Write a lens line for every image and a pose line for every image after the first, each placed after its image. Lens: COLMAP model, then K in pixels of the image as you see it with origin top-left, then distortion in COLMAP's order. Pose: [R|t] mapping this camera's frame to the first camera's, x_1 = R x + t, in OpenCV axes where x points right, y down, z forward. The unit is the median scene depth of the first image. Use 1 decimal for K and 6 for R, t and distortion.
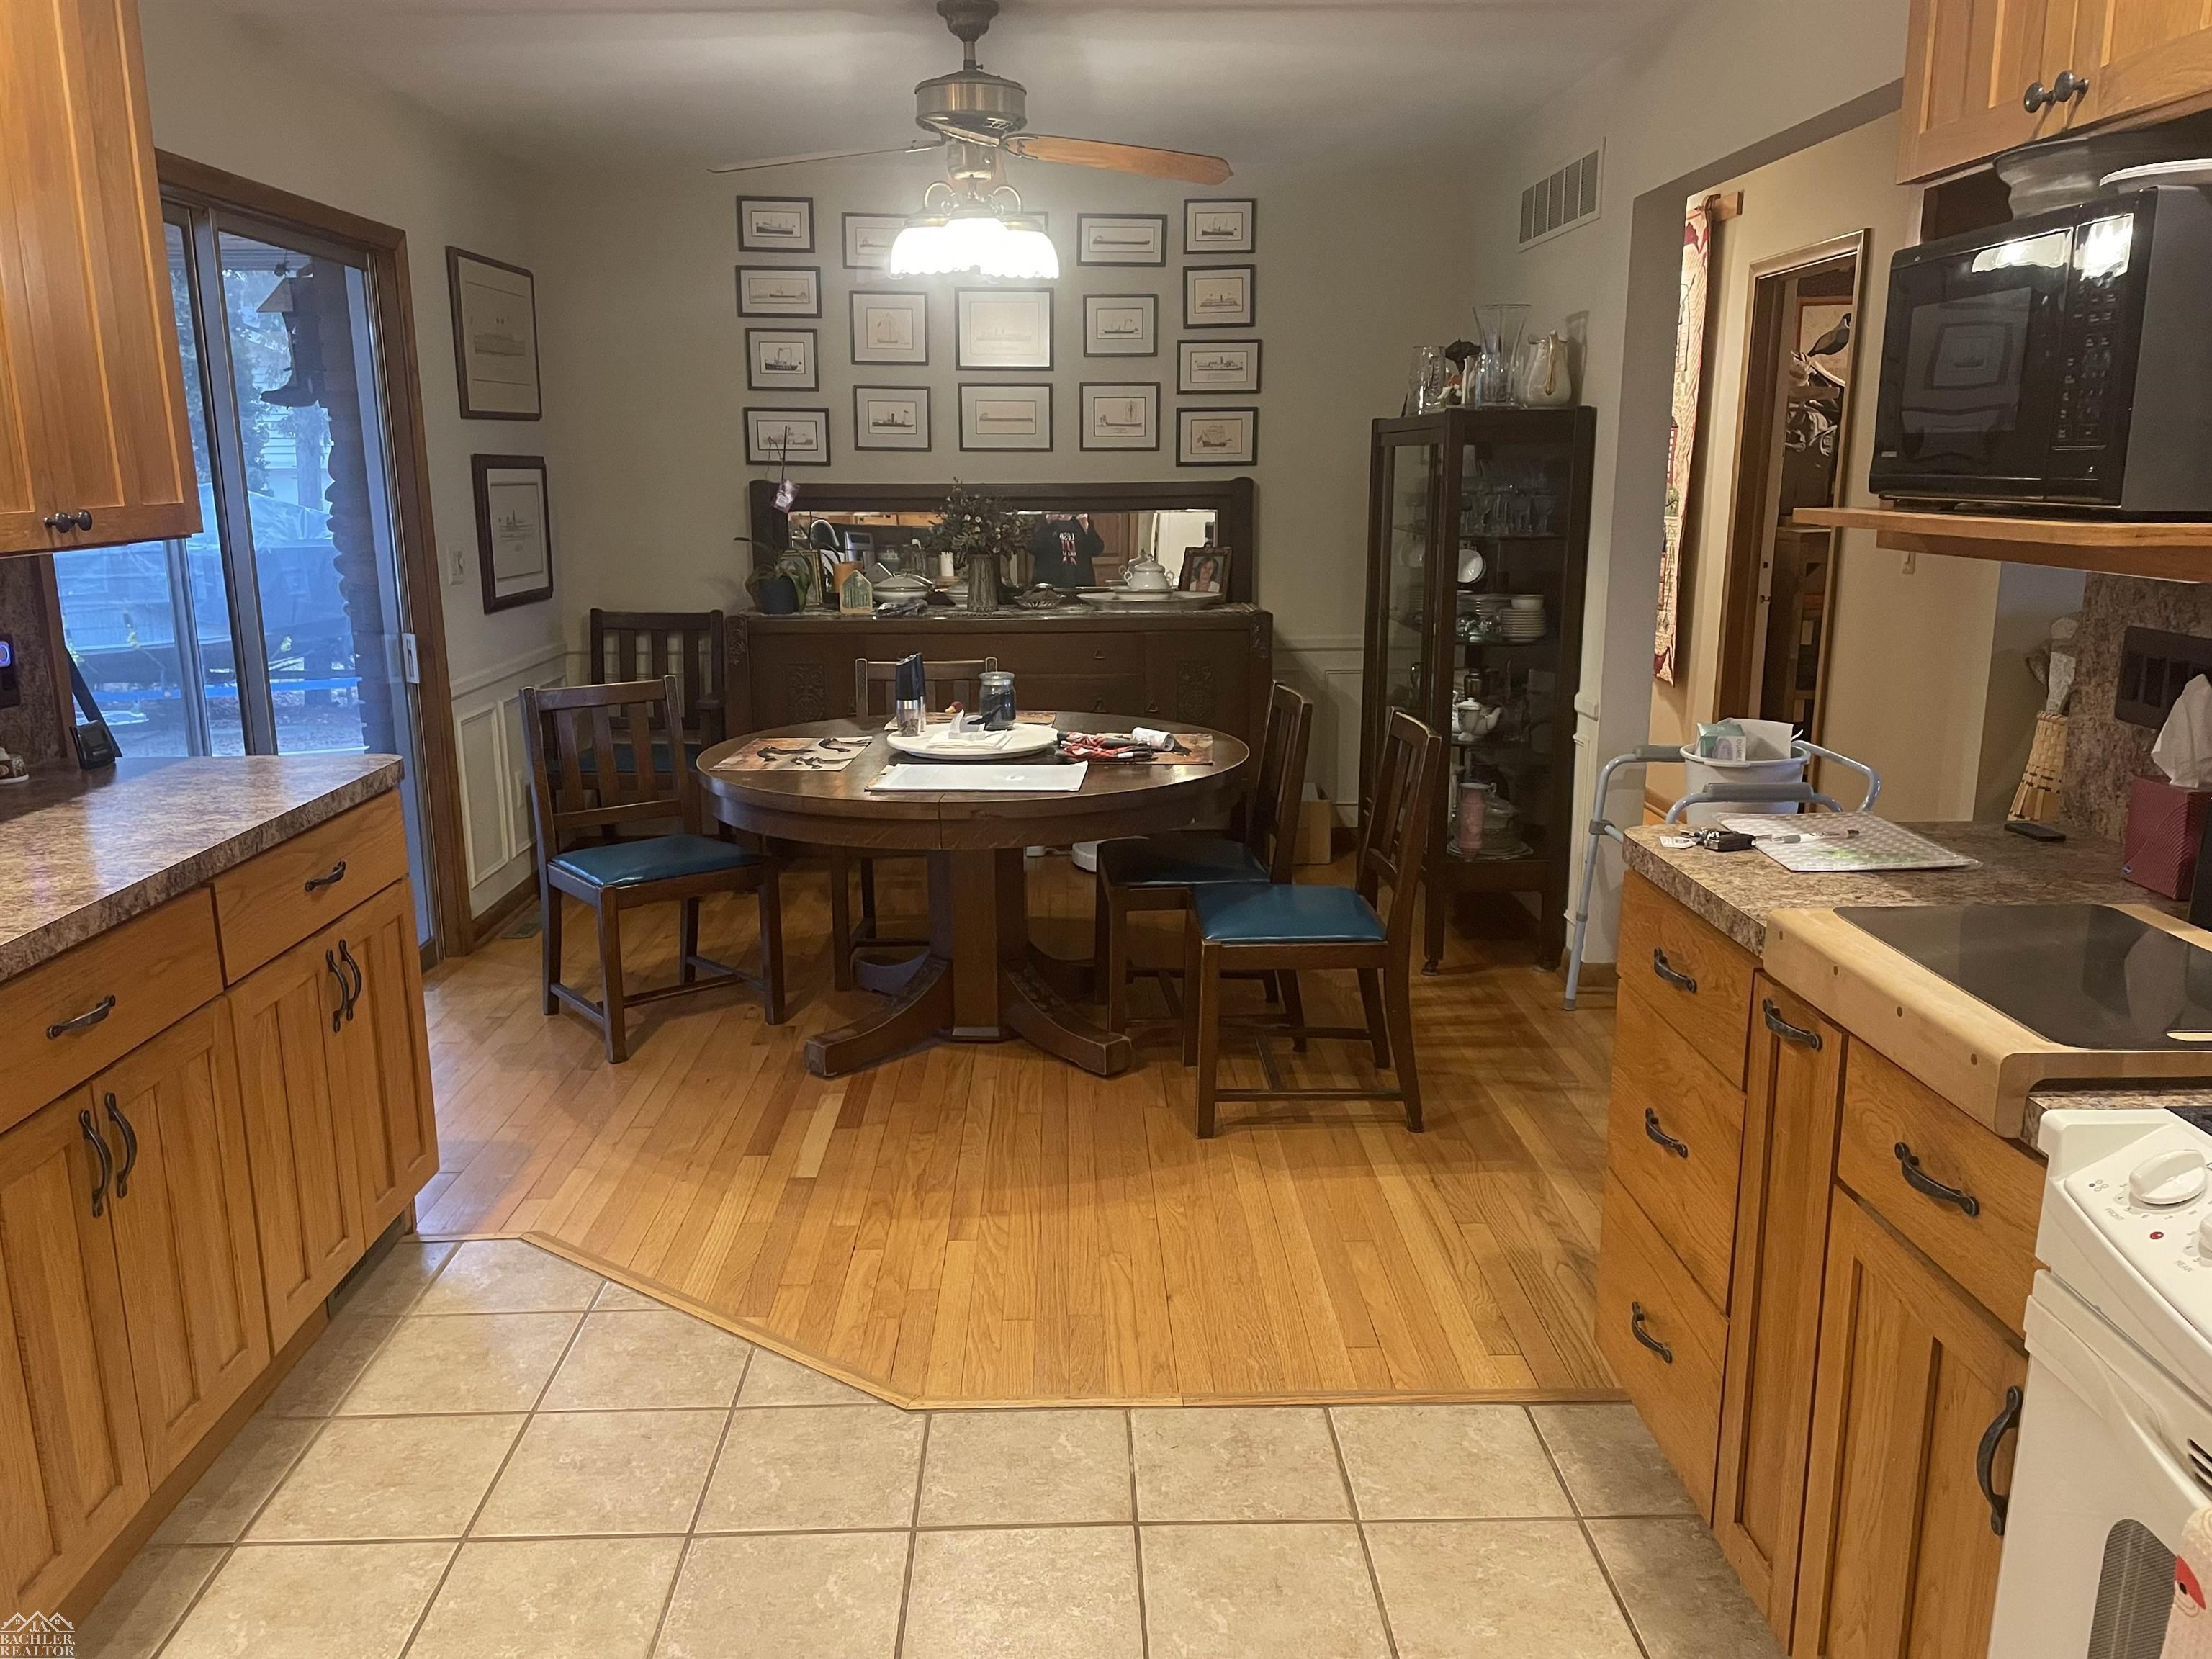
lens RADIAL K [[1683.2, 0, 1103.3], [0, 1683.2, 826.4], [0, 0, 1]] dist [0.087642, -0.115060]
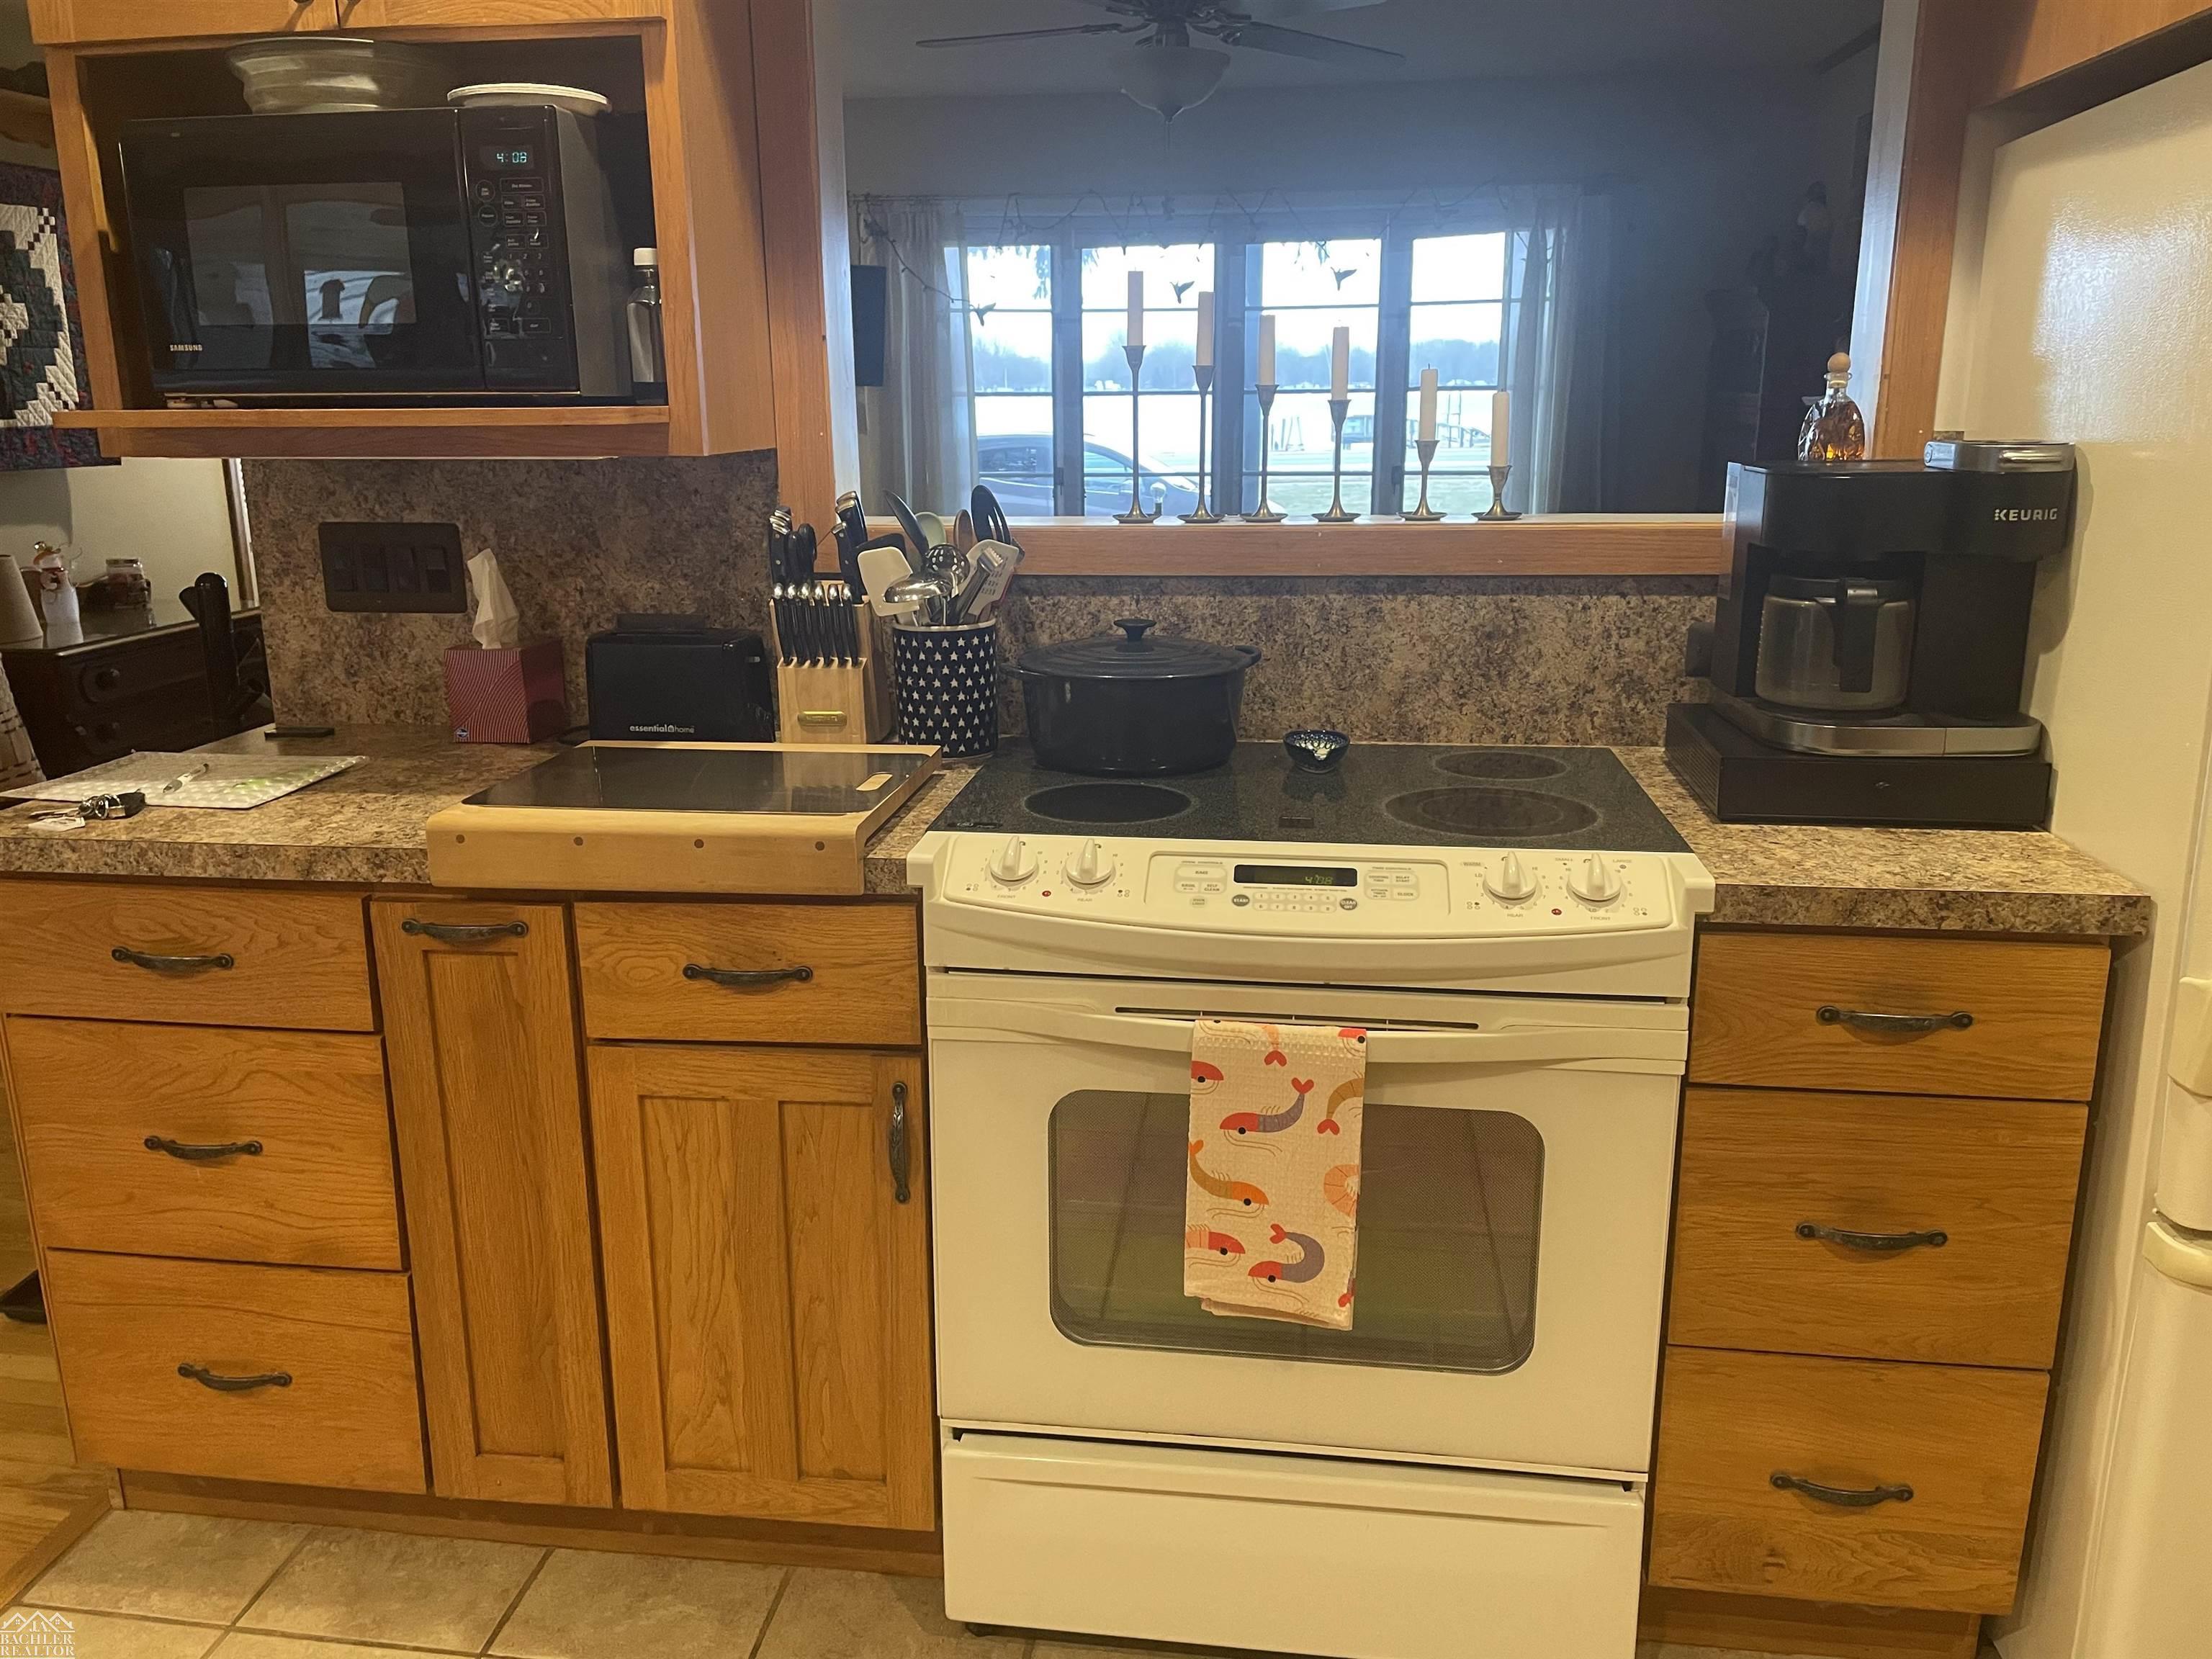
lens RADIAL K [[1681.5, 0, 1071.0], [0, 1681.5, 799.8], [0, 0, 1]] dist [0.090573, -0.102356]
pose [[0.157246, -0.228708, 0.960711, -0.147100], [0.218842, 0.956697, 0.191933, -0.021078], [-0.963007, 0.180064, 0.200488, 0.144852]]
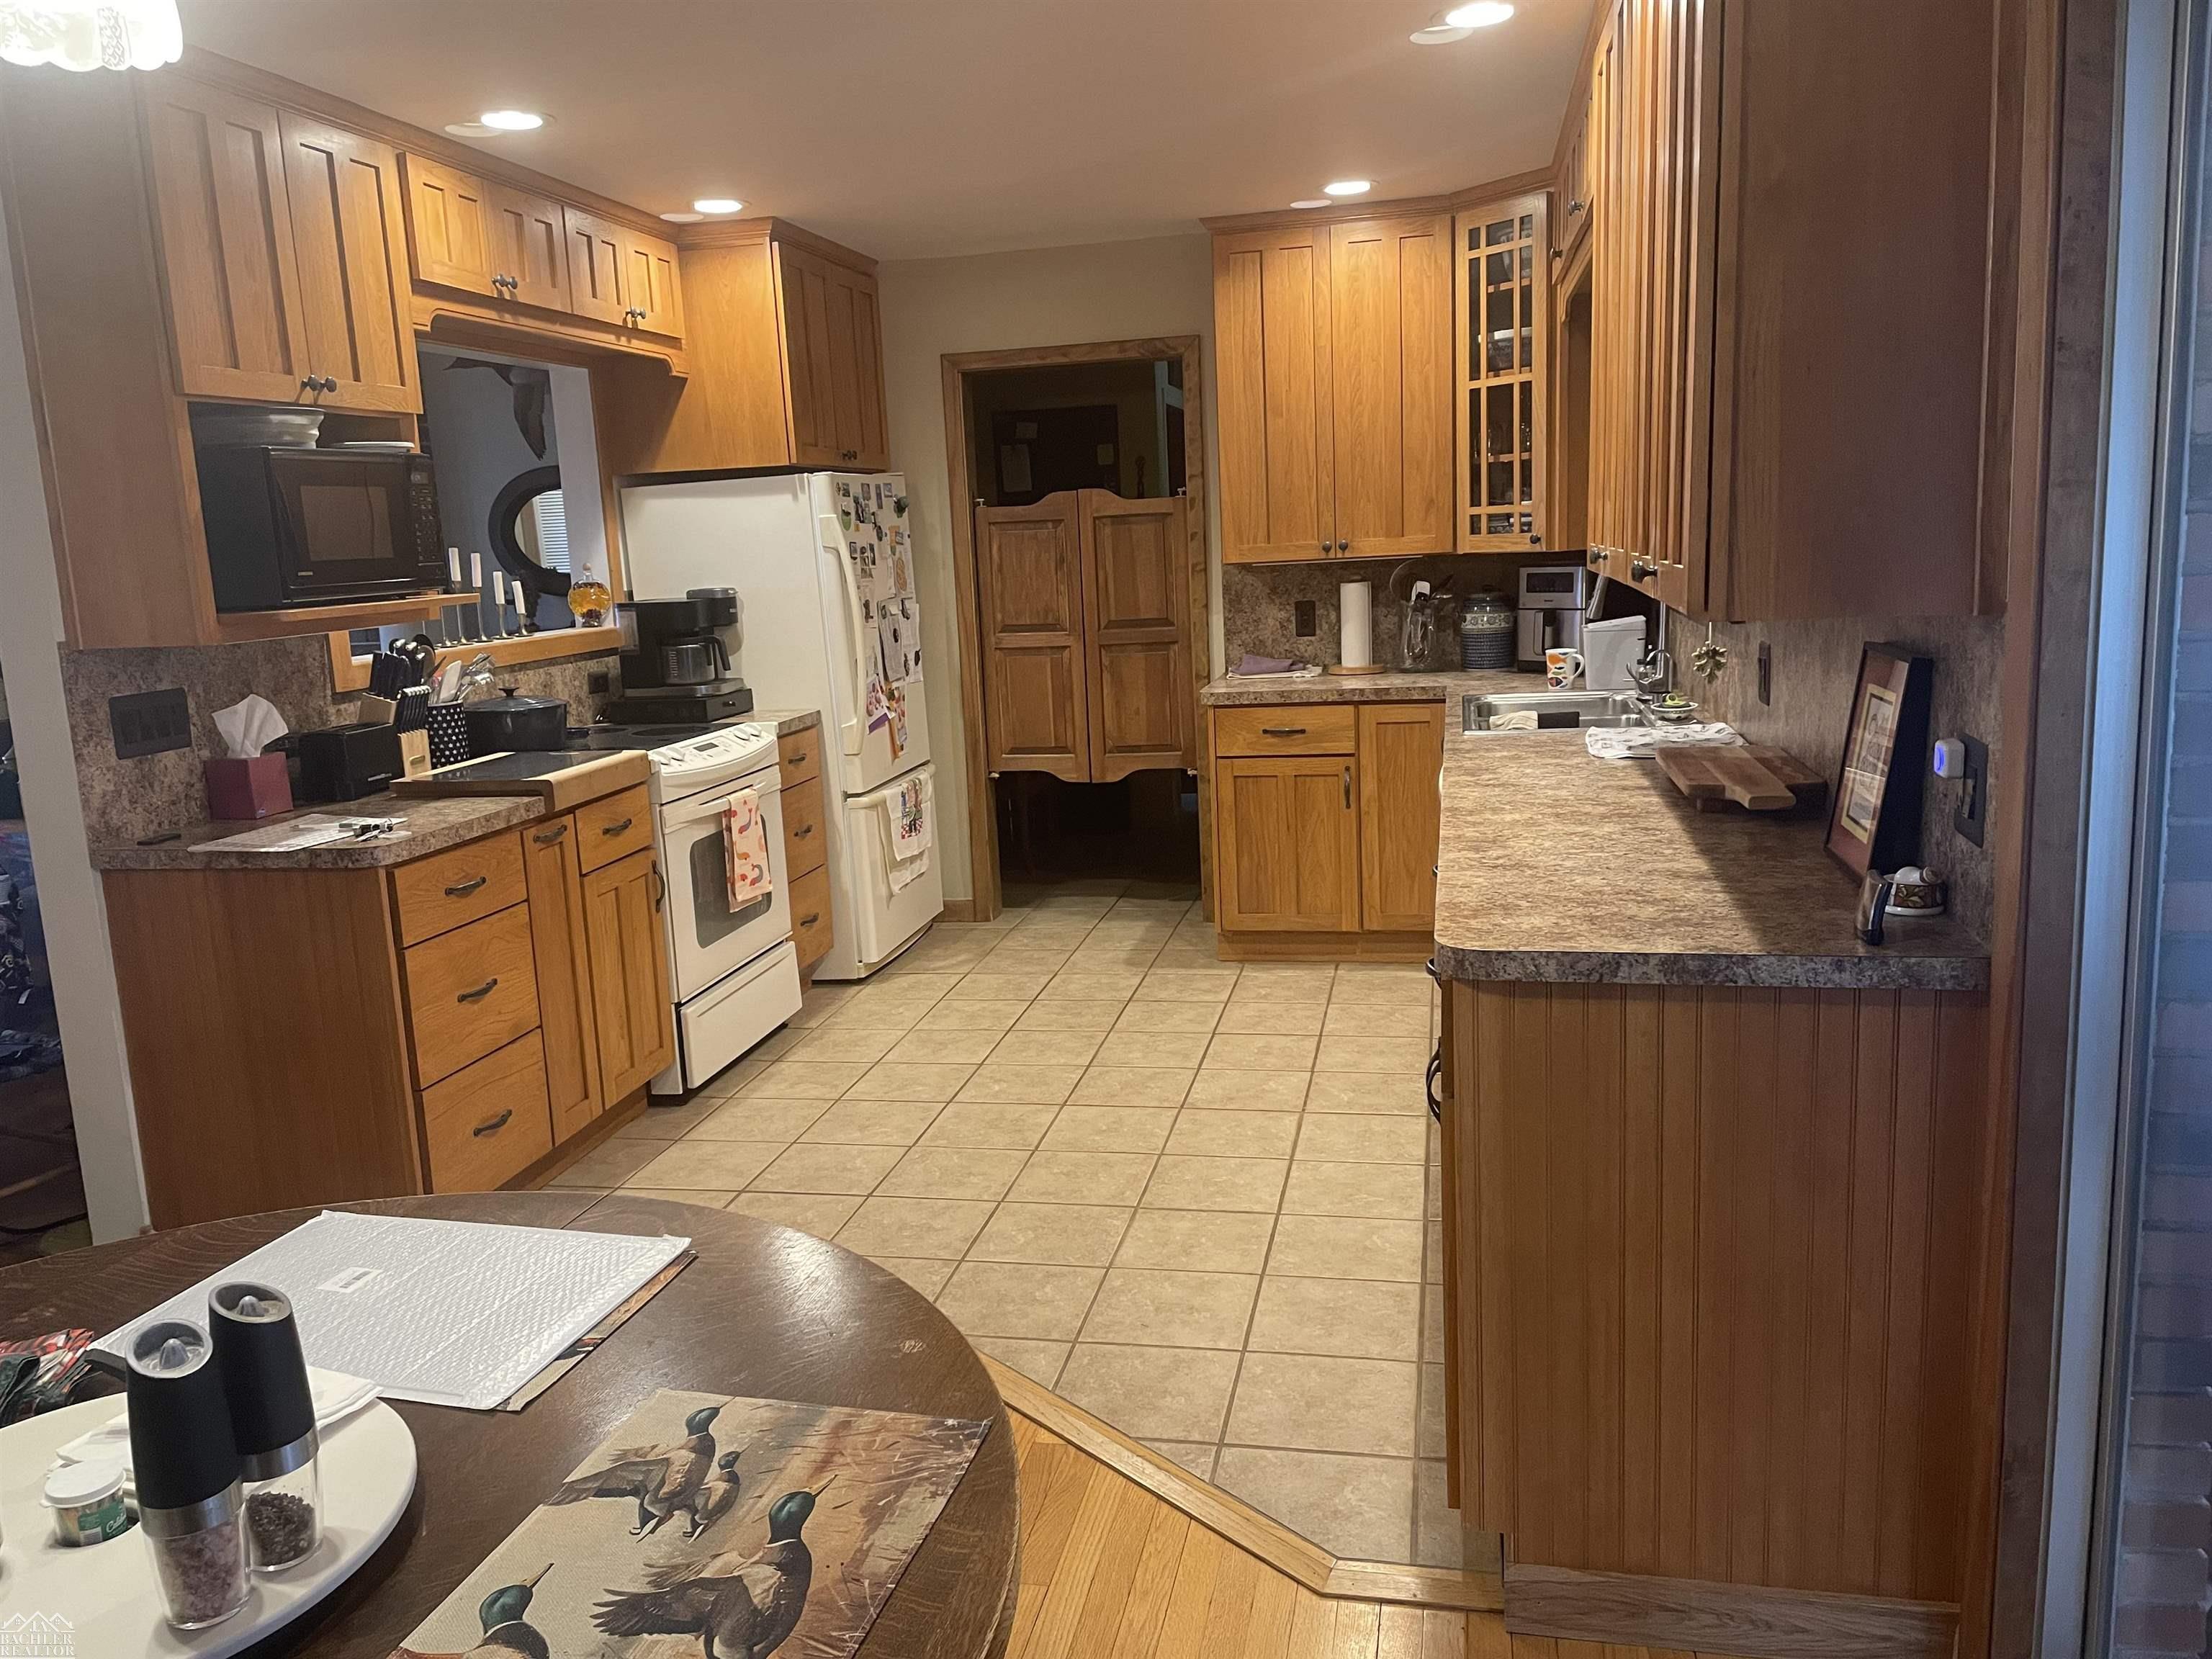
lens RADIAL K [[1683.2, 0, 1103.3], [0, 1683.2, 826.4], [0, 0, 1]] dist [0.087642, -0.115060]
pose [[-0.972370, 0.015830, 0.232906, -0.230581], [0.104760, 0.921185, 0.374757, -0.187654], [-0.208617, 0.388802, -0.897392, 0.855439]]
